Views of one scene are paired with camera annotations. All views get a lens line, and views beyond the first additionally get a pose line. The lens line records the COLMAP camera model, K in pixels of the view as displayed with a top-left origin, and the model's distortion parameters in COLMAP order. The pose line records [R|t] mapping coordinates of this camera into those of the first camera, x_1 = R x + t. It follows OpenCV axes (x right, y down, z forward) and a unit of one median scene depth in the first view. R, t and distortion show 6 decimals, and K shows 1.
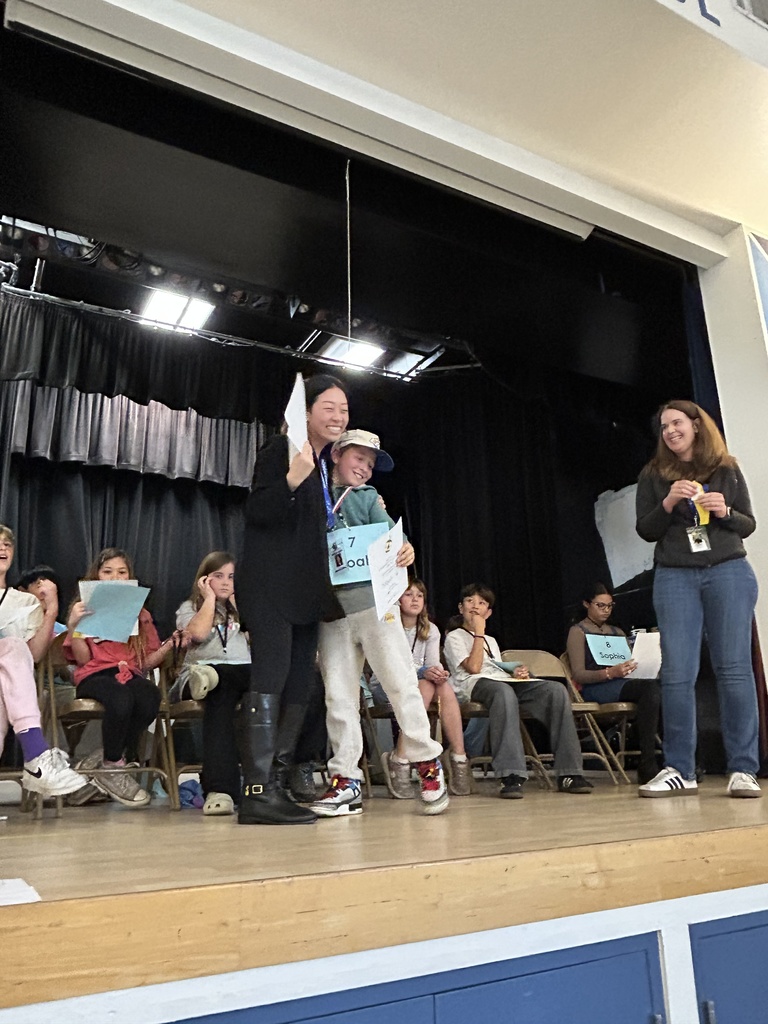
lens RADIAL K [[767.4, 0, 385.8], [0, 767.4, 505.3], [0, 0, 1]] dist [-0.037388, -0.005594]
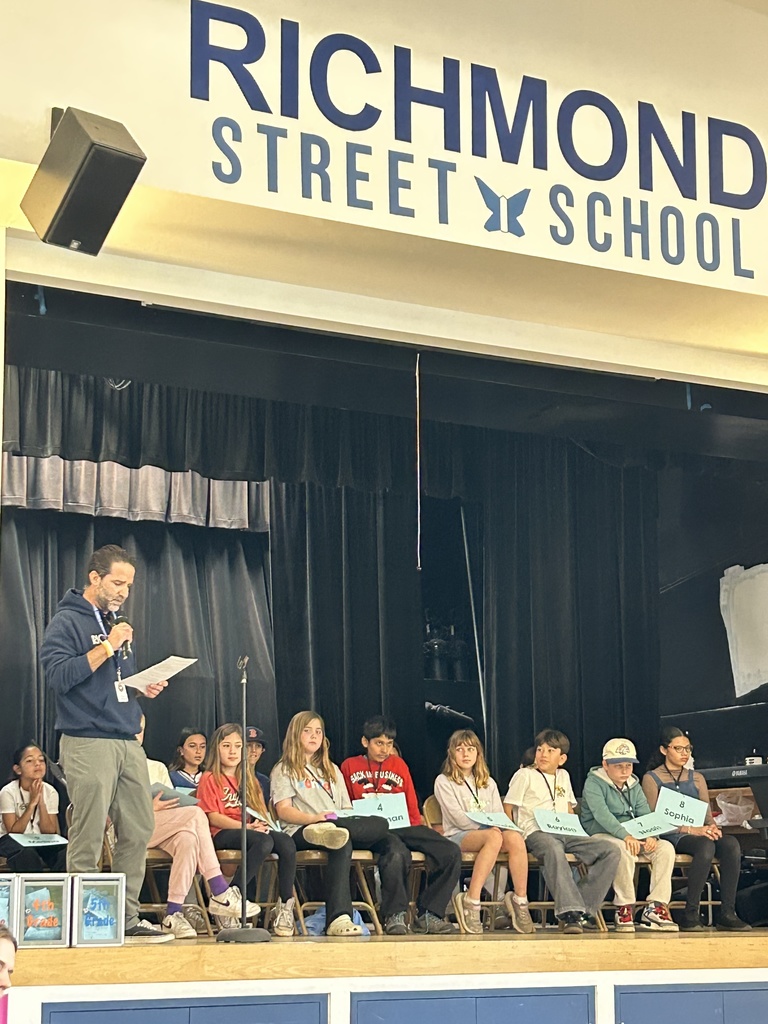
lens RADIAL K [[1966.1, 0, 381.9], [0, 1966.1, 514.4], [0, 0, 1]] dist [-0.015730, 0.000000]
pose [[0.999816, 0.015343, -0.011479, -0.033118], [-0.014002, 0.993941, 0.109015, -0.271515], [0.013082, -0.108834, 0.993974, -0.896111]]
